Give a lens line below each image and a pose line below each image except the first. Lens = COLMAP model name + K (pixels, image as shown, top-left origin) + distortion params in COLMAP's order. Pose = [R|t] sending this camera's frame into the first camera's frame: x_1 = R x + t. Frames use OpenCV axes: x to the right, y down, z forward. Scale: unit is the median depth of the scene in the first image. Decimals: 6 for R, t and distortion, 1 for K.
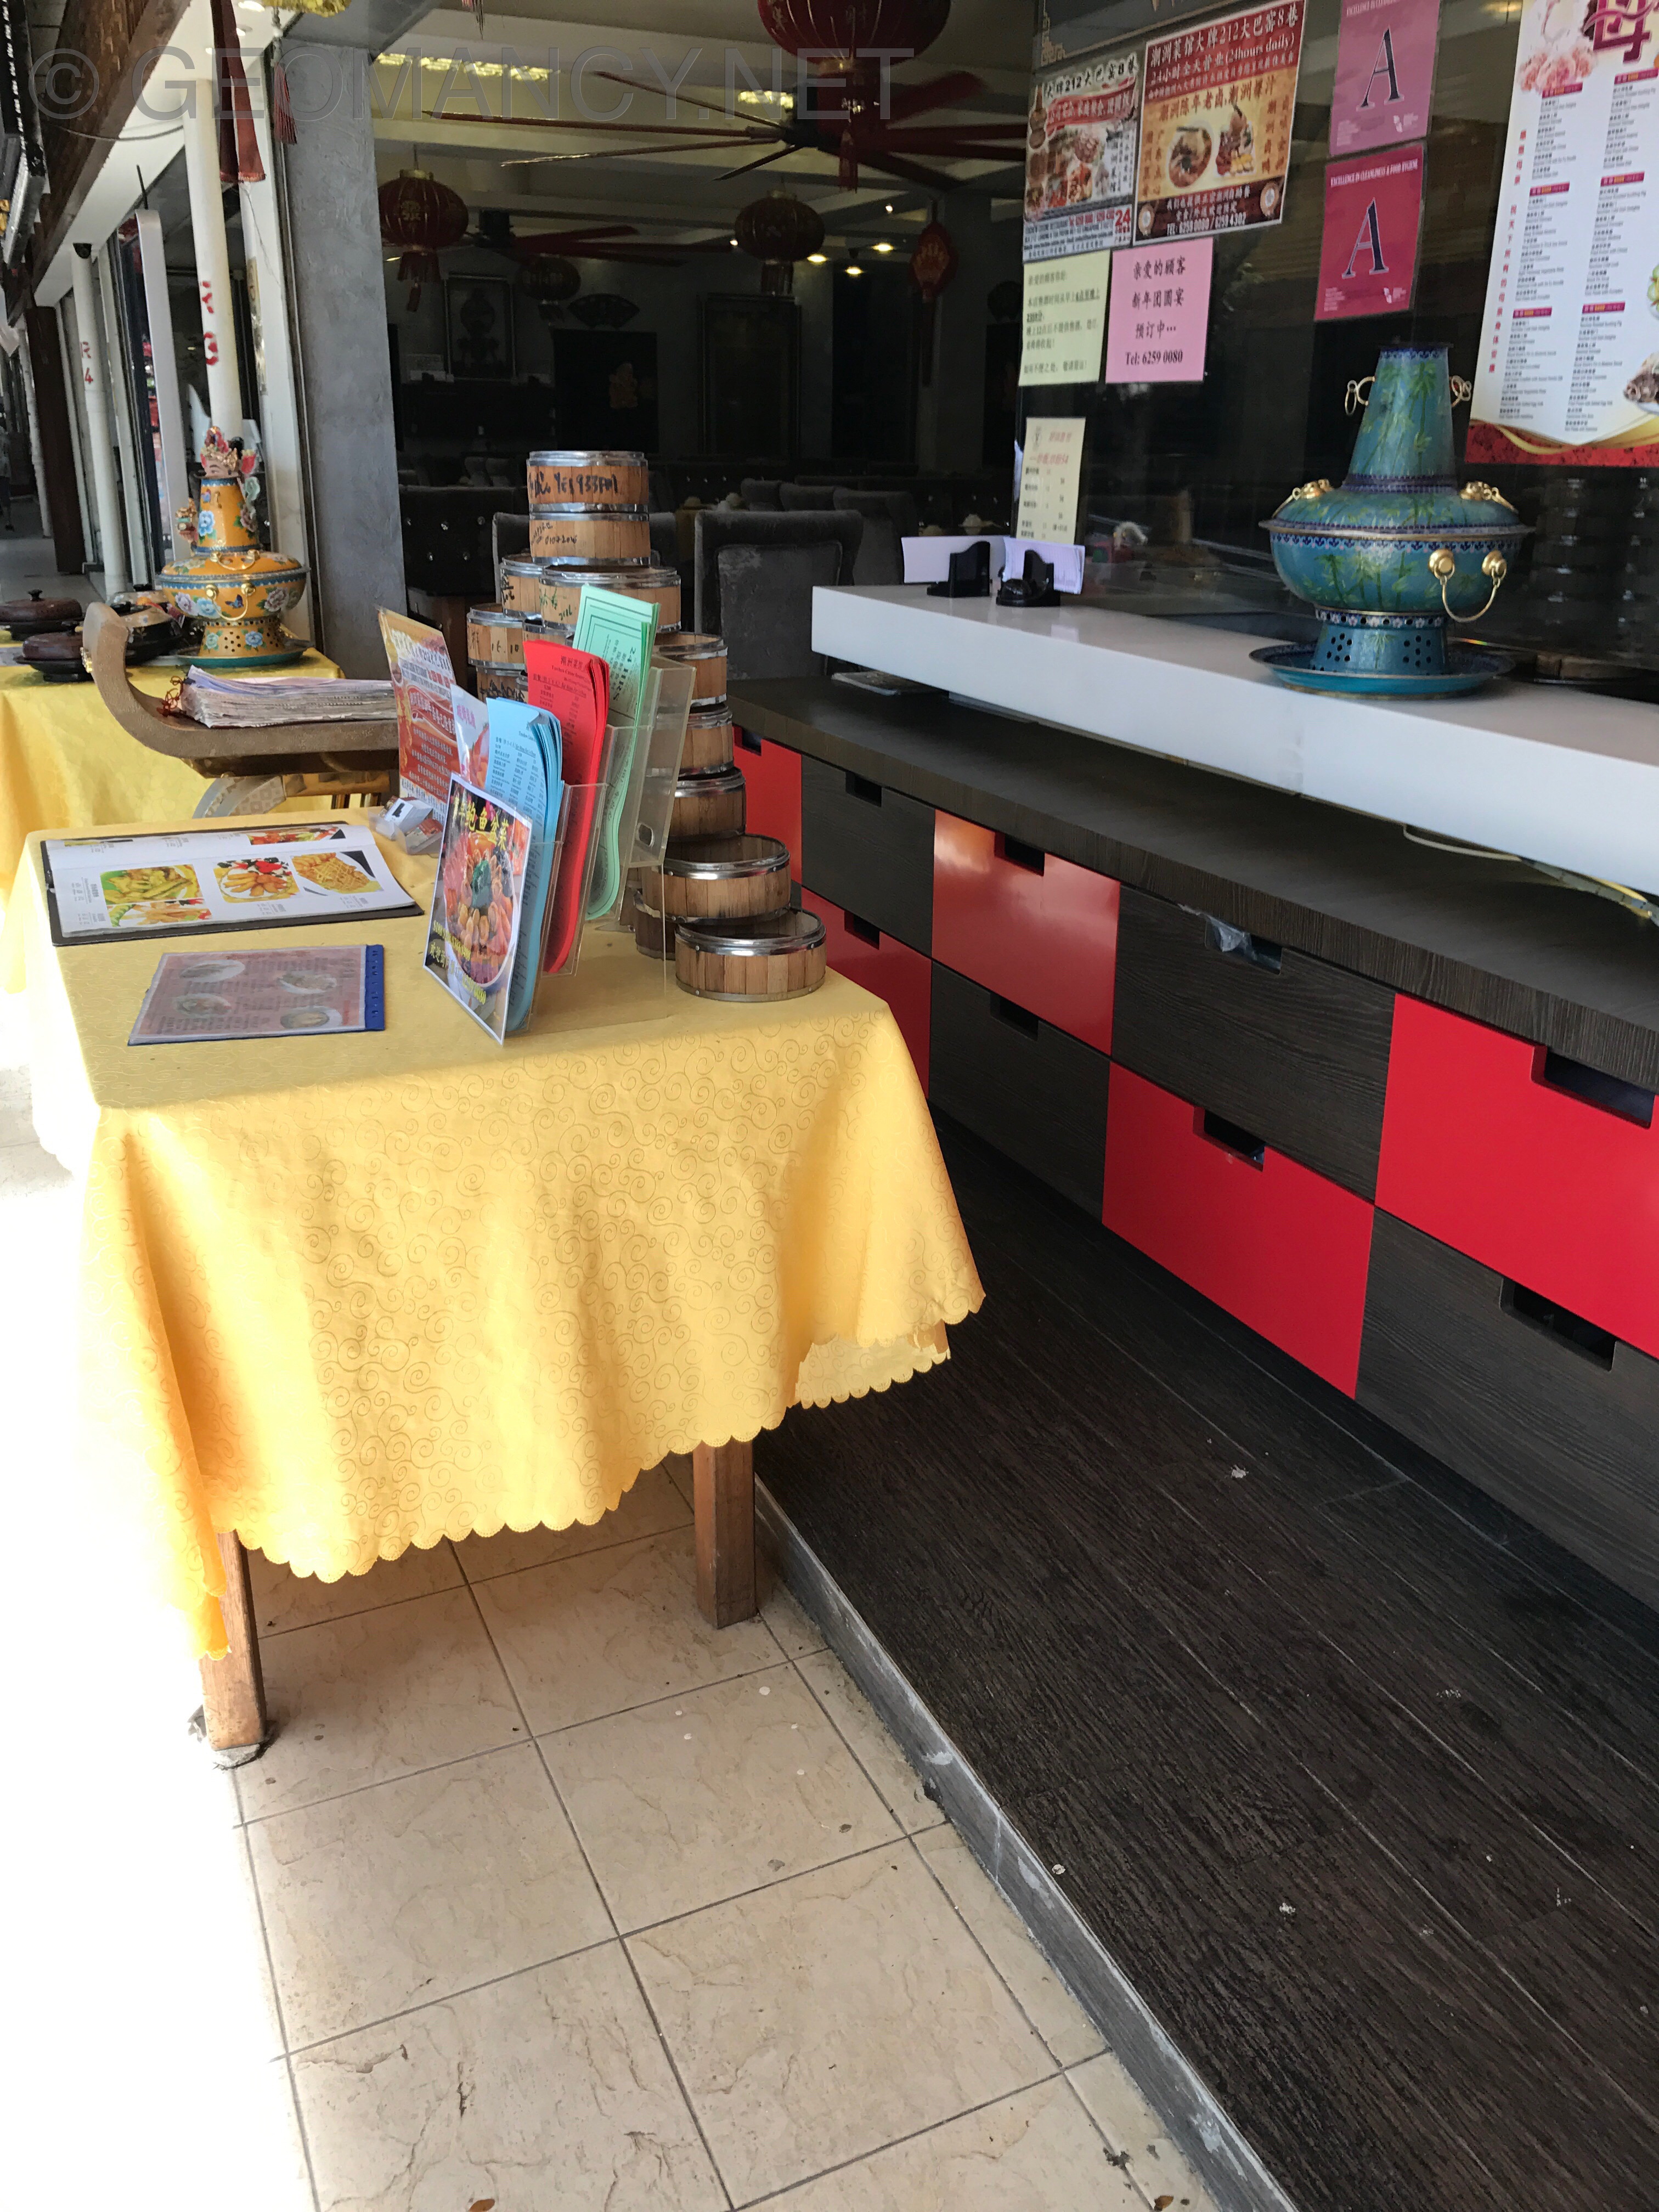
lens RADIAL K [[1792.4, 0, 841.3], [0, 1792.4, 1101.8], [0, 0, 1]] dist [-0.005004, 0.013834]
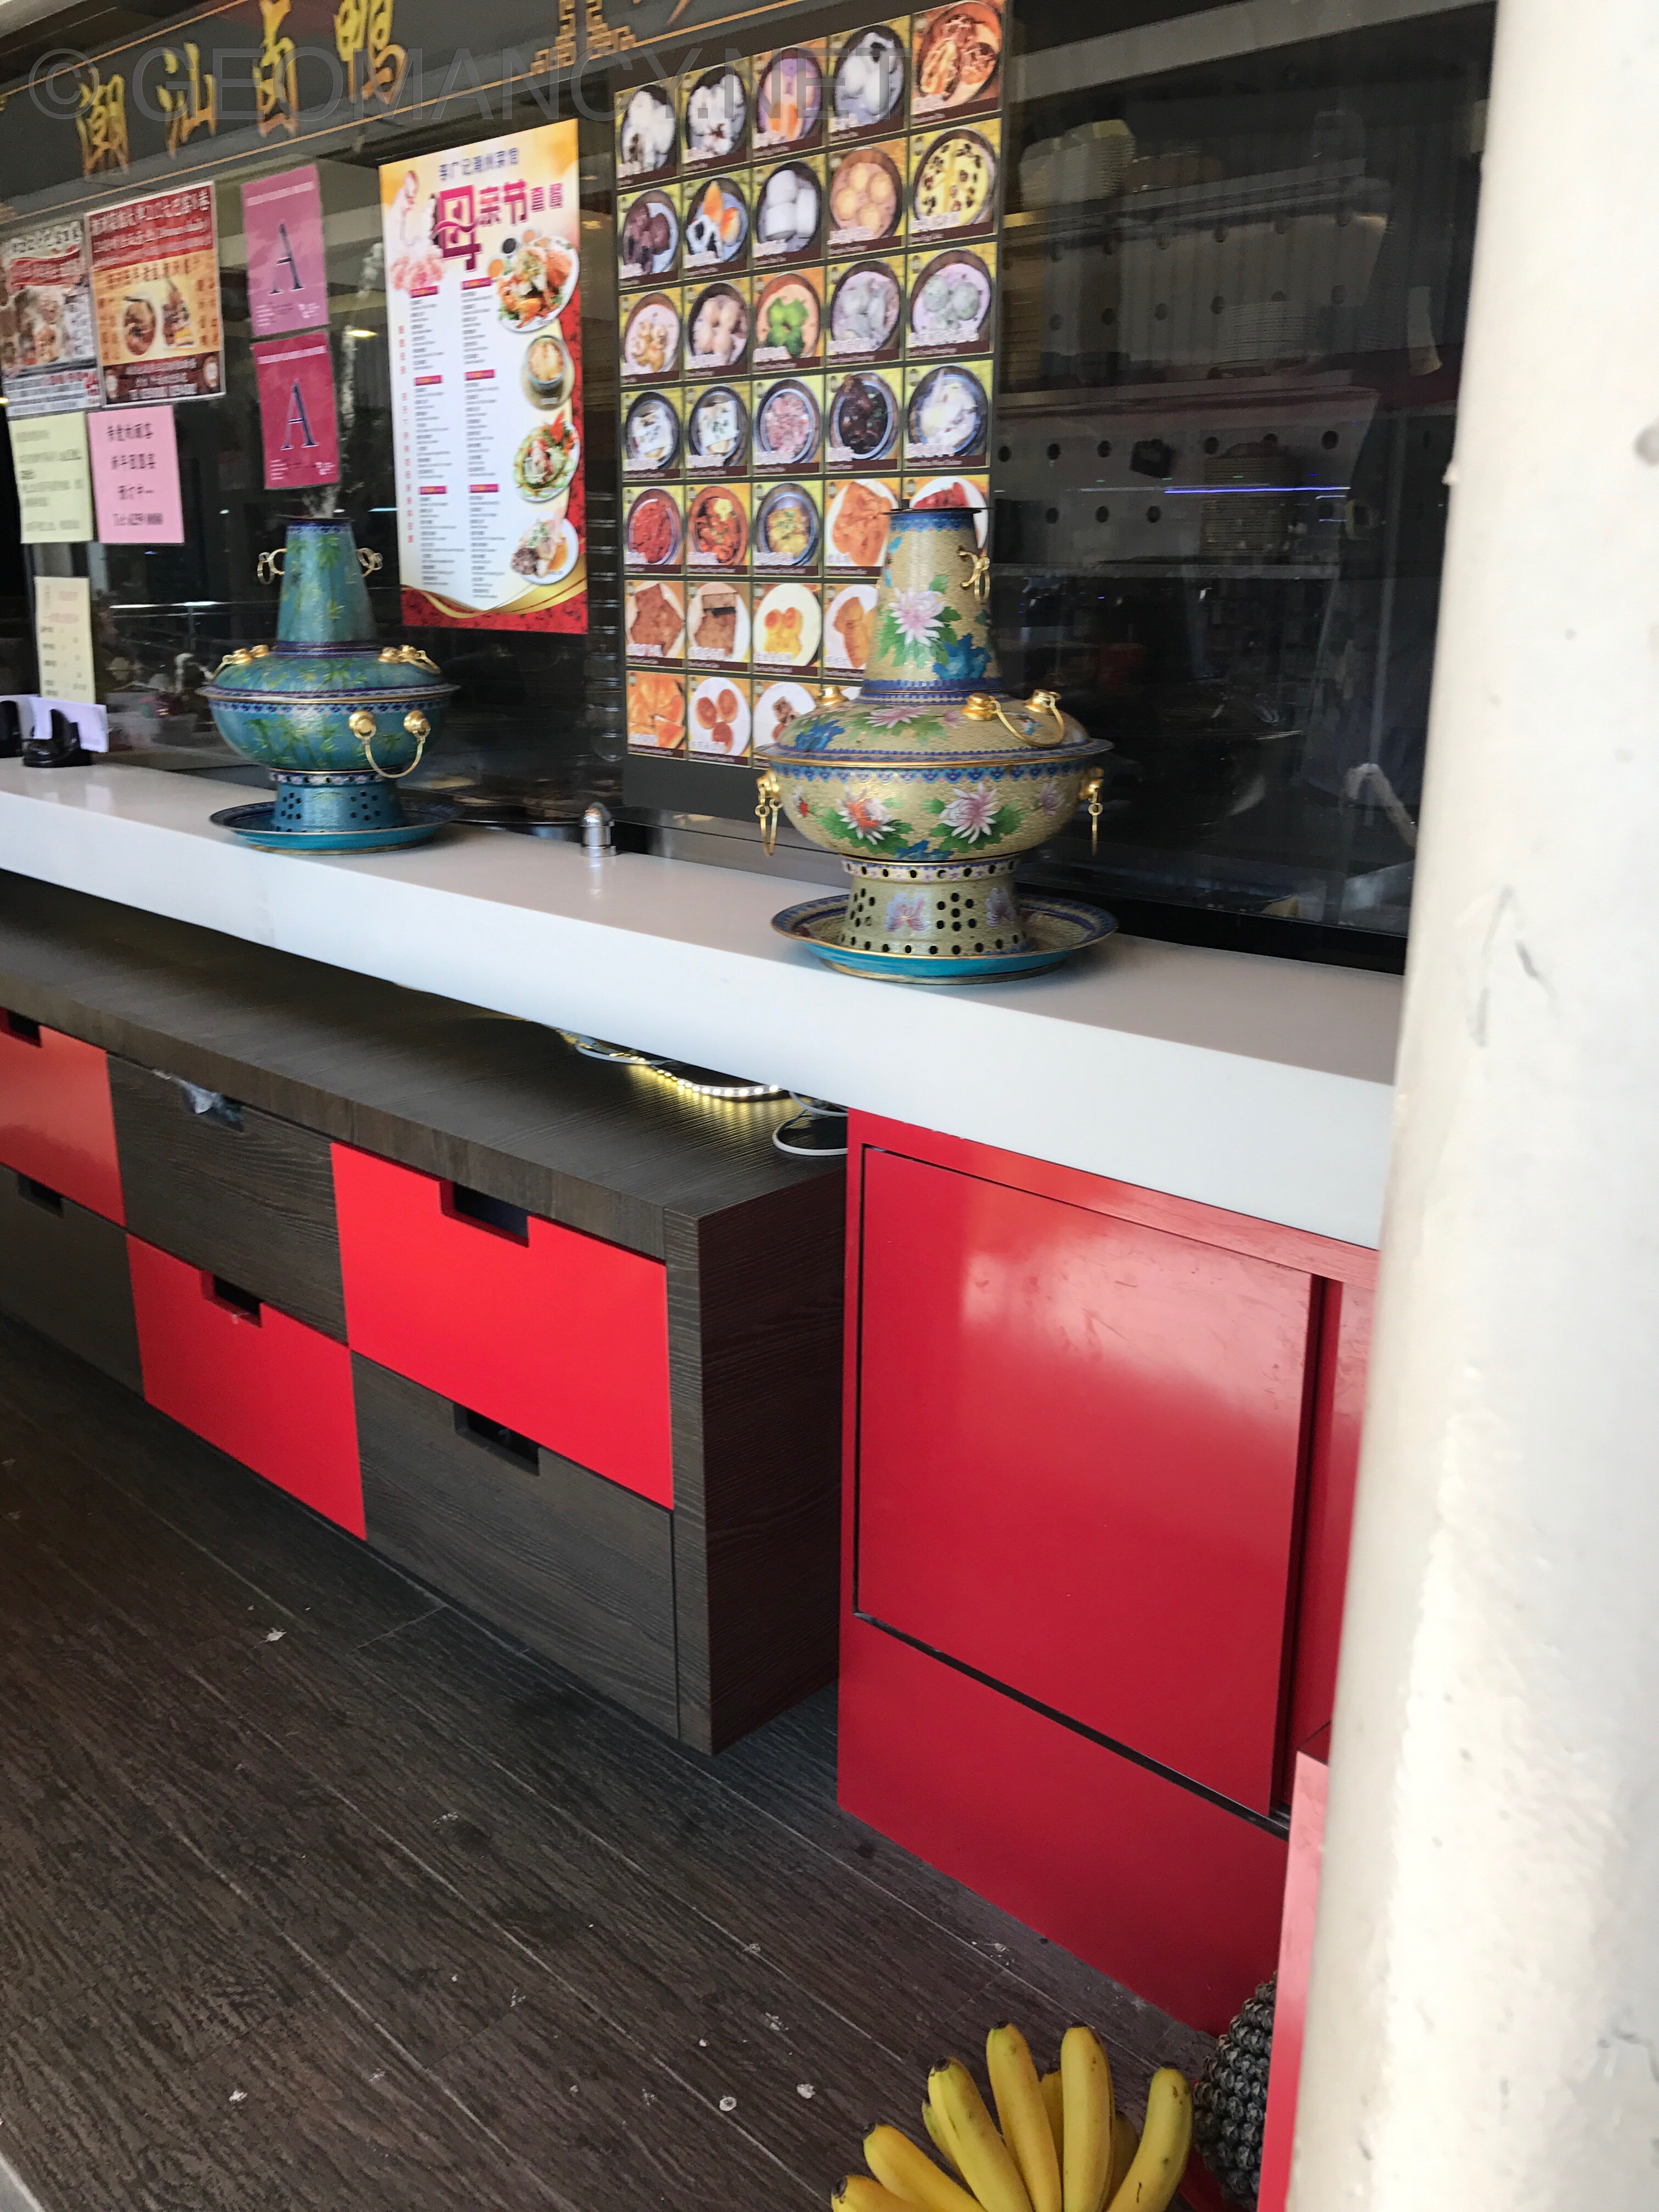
lens RADIAL K [[1792.4, 0, 841.3], [0, 1792.4, 1101.8], [0, 0, 1]] dist [-0.005004, 0.013834]
pose [[0.922518, -0.114613, 0.368544, 0.180680], [0.137933, 0.989732, -0.037472, -0.003996], [-0.360466, 0.085403, 0.928855, -0.055309]]
